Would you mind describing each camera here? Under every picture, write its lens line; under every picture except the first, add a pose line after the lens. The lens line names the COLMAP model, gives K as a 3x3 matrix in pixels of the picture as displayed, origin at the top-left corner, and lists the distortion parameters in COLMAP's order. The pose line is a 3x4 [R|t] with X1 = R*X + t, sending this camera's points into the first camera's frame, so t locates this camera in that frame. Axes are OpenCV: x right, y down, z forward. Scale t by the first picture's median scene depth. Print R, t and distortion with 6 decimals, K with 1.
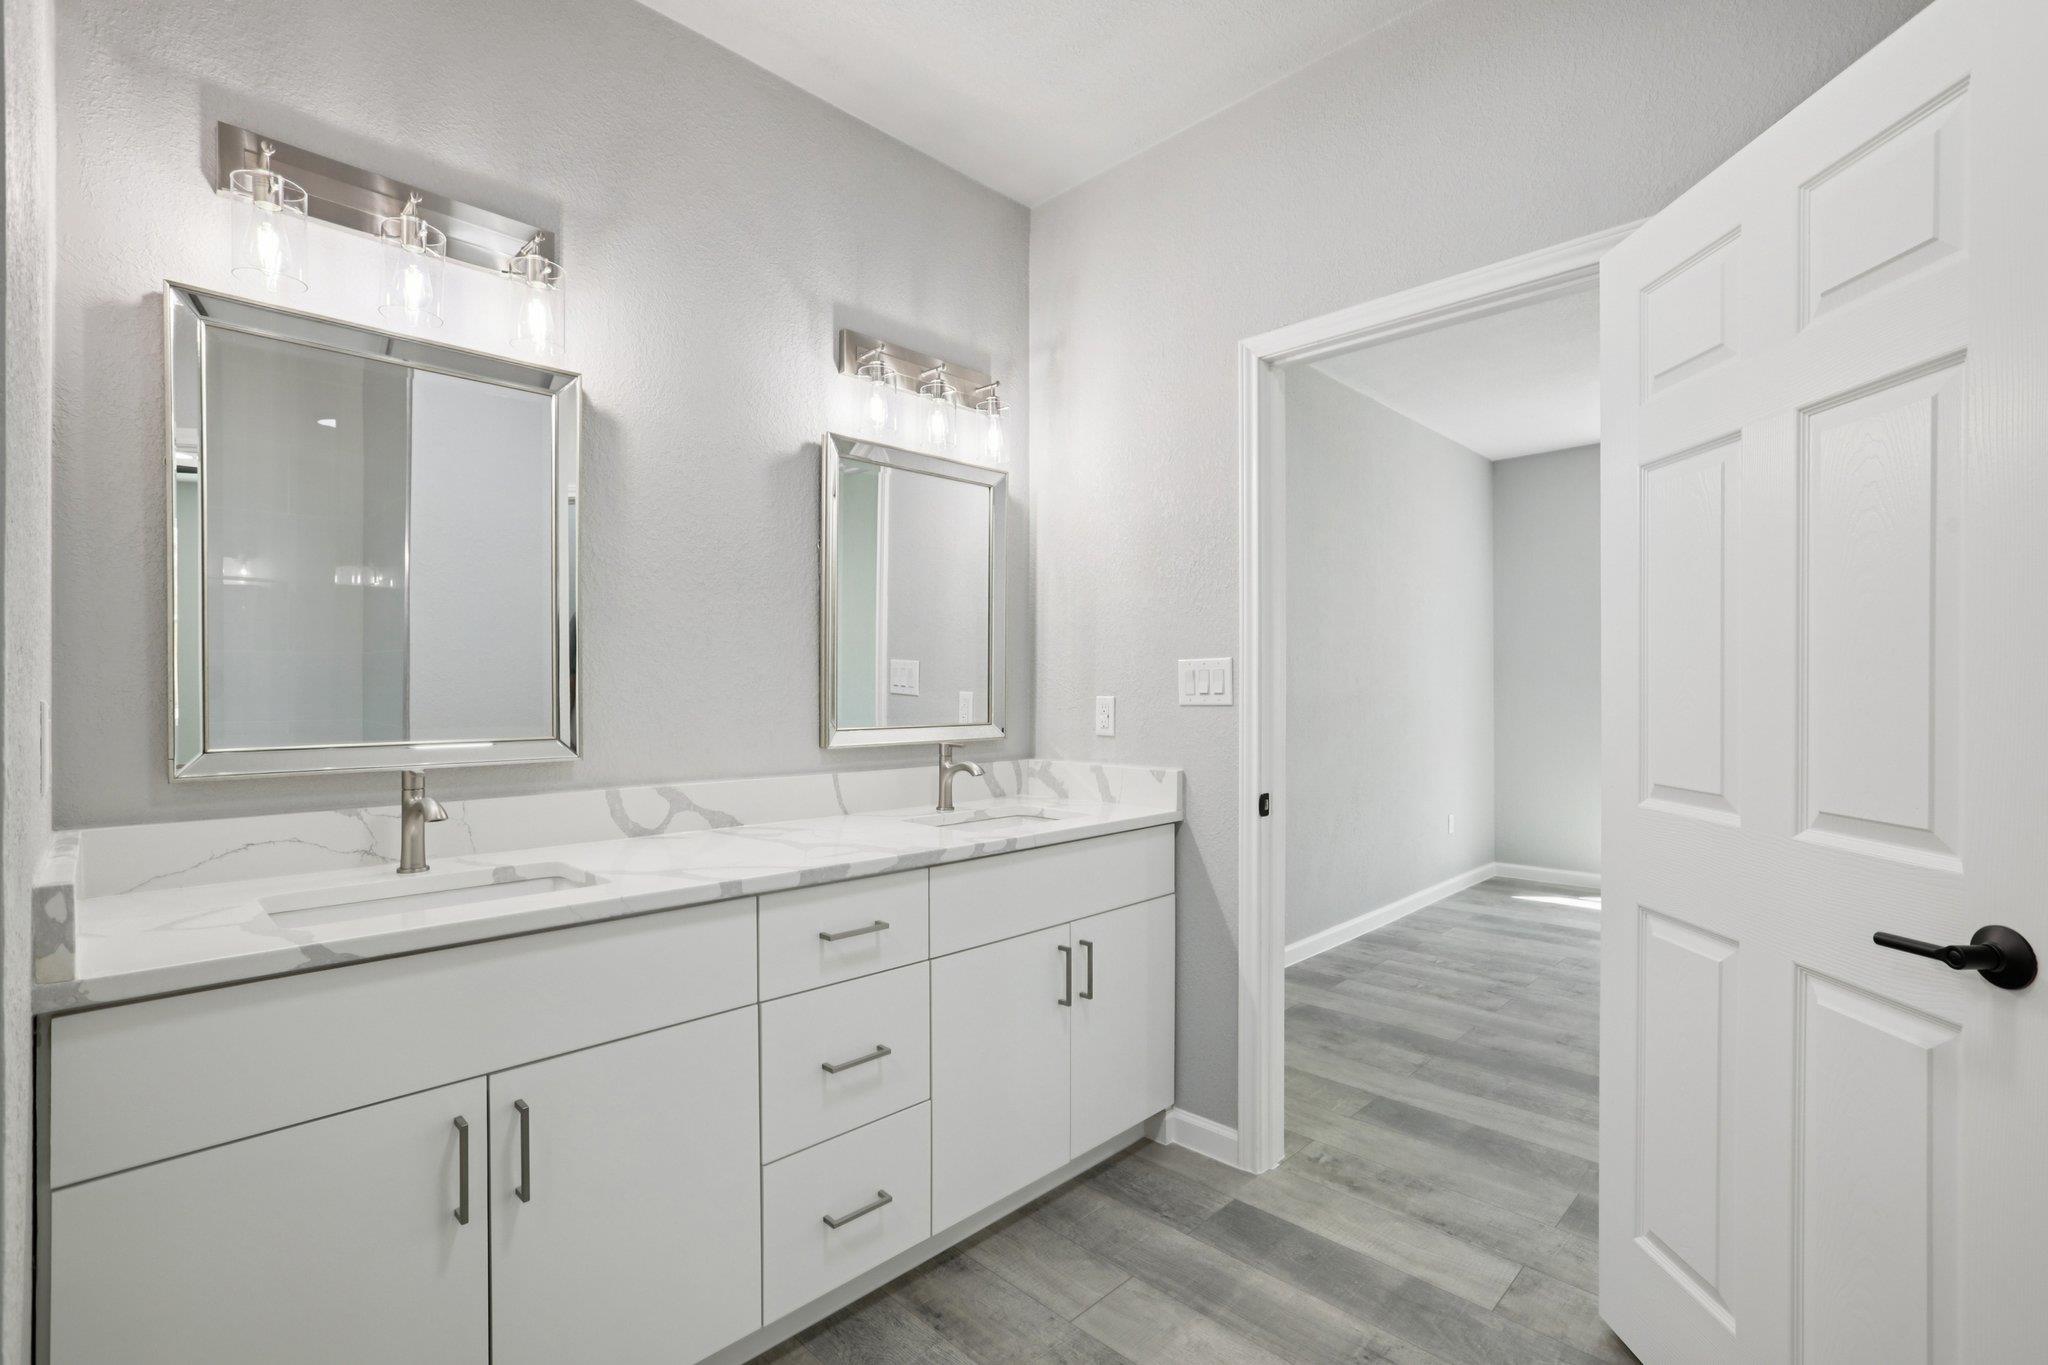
lens RADIAL K [[941.2, 0, 1027.8], [0, 941.2, 695.5], [0, 0, 1]] dist [-0.025212, 0.008872]
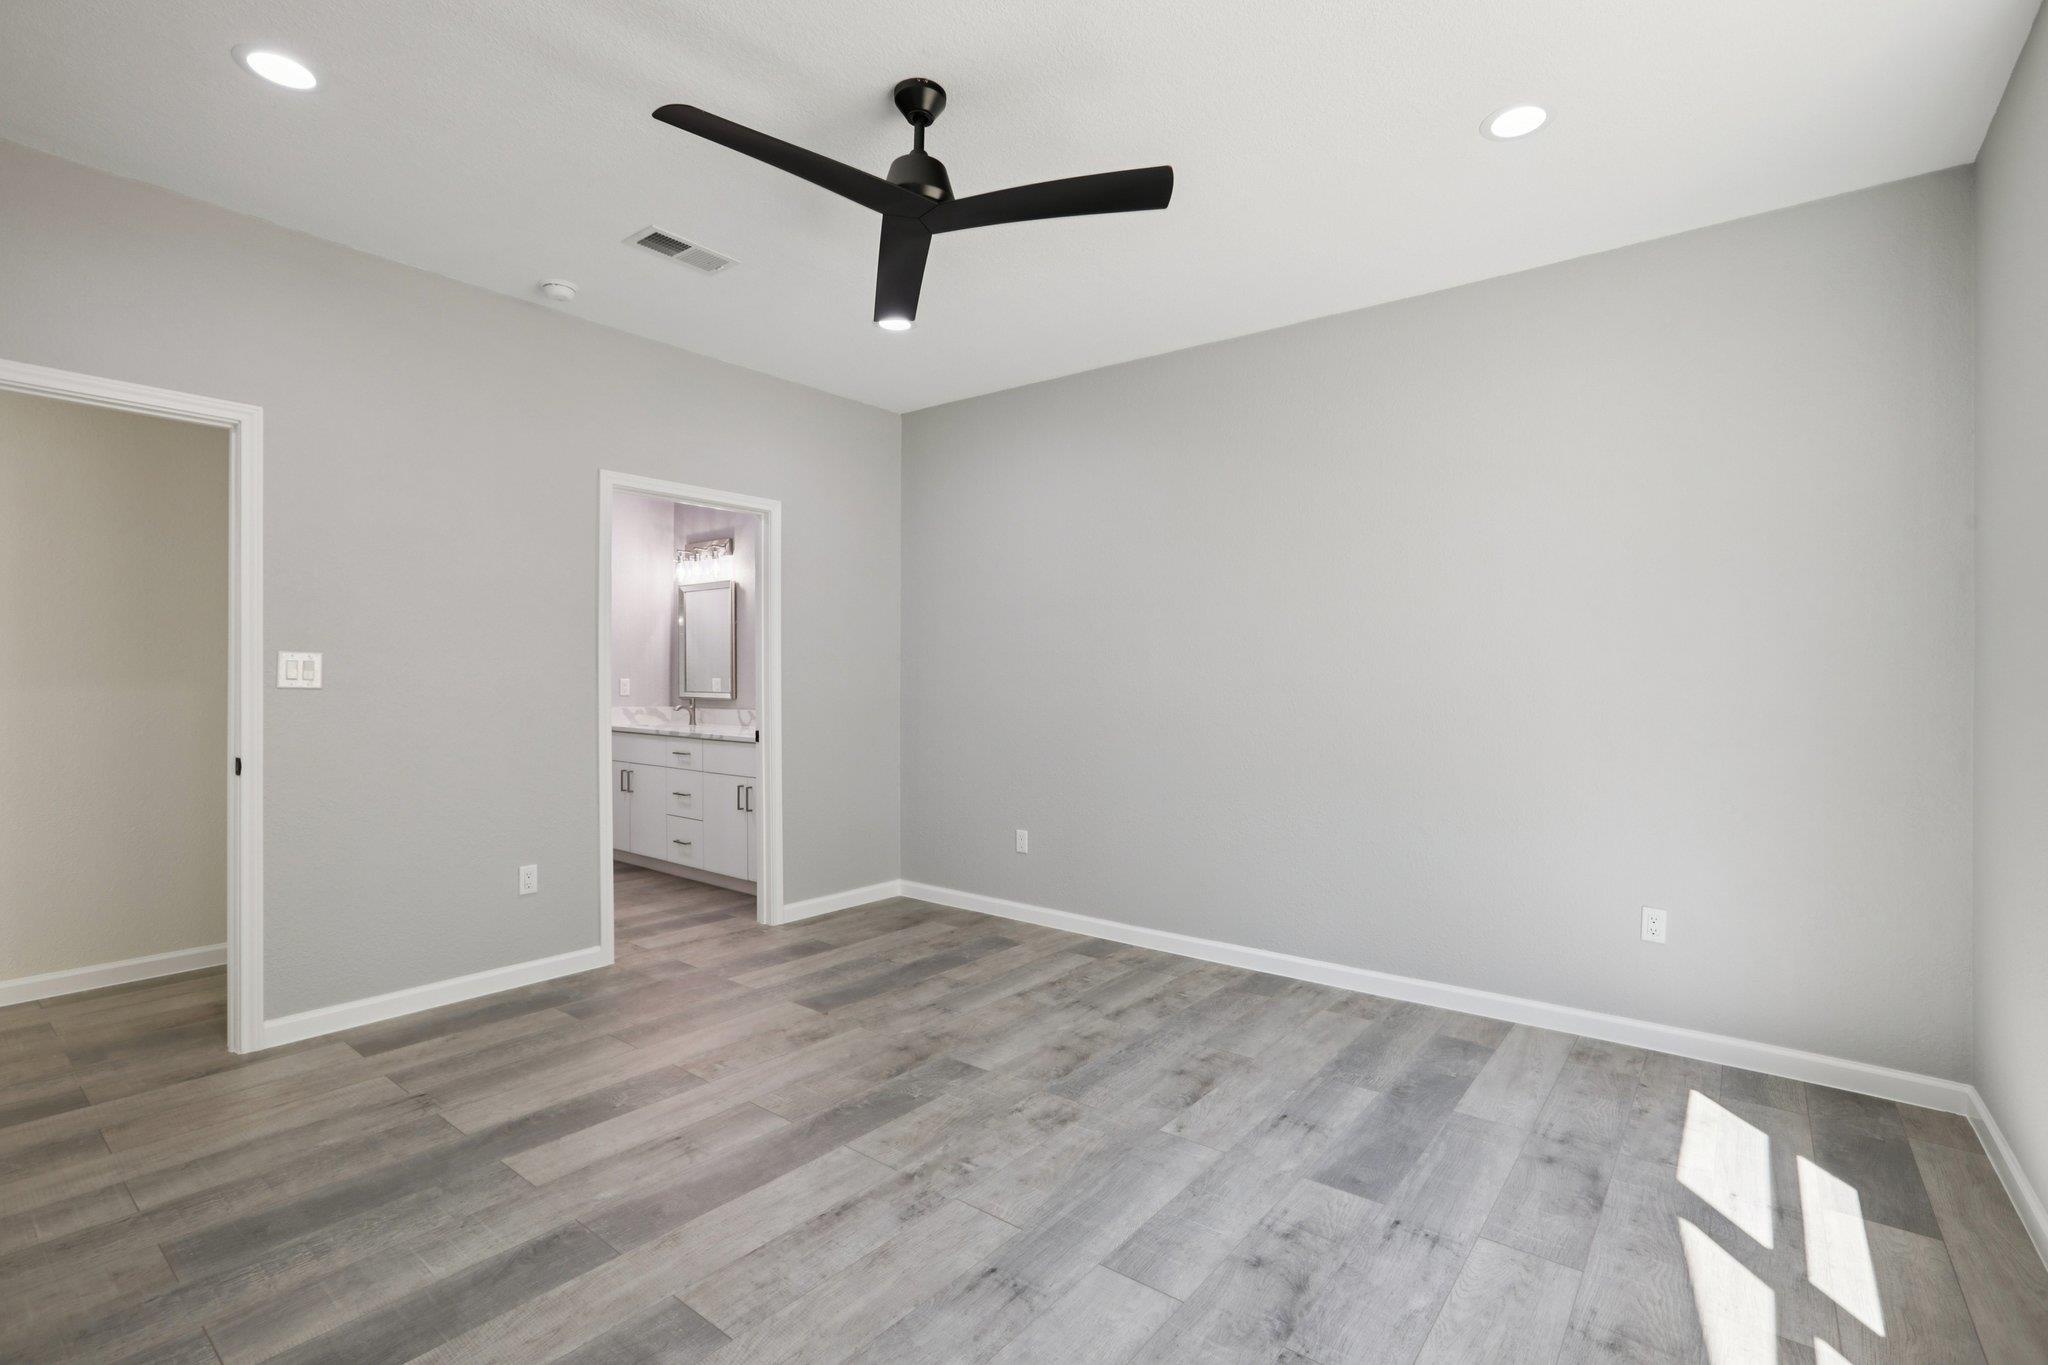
lens RADIAL K [[941.2, 0, 1033.3], [0, 941.2, 664.1], [0, 0, 1]] dist [-0.025212, 0.008872]
pose [[0.113037, -0.006208, -0.993571, 1.863478], [-0.006651, 0.999953, -0.007005, -0.023362], [0.993569, 0.007400, 0.112990, 1.095959]]
